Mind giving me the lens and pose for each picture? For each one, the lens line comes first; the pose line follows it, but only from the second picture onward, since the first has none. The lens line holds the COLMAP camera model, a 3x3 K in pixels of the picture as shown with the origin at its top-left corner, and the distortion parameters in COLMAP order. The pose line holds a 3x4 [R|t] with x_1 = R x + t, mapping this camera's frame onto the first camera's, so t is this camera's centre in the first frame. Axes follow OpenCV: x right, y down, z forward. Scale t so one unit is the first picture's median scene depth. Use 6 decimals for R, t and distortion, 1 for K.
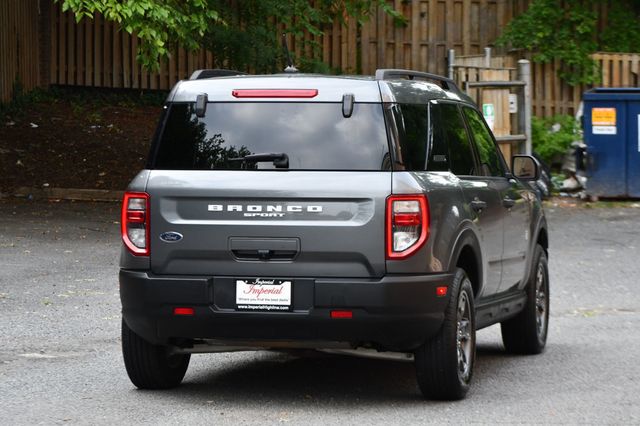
lens RADIAL K [[2450.9, 0, 320.8], [0, 2450.9, 231.9], [0, 0, 1]] dist [0.761742, 0.000000]
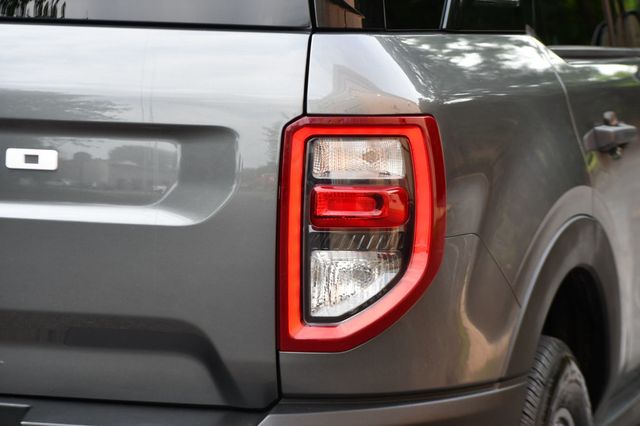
lens RADIAL K [[2450.9, 0, 318.1], [0, 2450.9, 215.1], [0, 0, 1]] dist [0.761742, 0.000000]
pose [[0.998559, 0.024873, -0.047559, 0.043522], [-0.022356, 0.998359, 0.052729, -0.018624], [0.048793, -0.051590, 0.997476, 0.717296]]
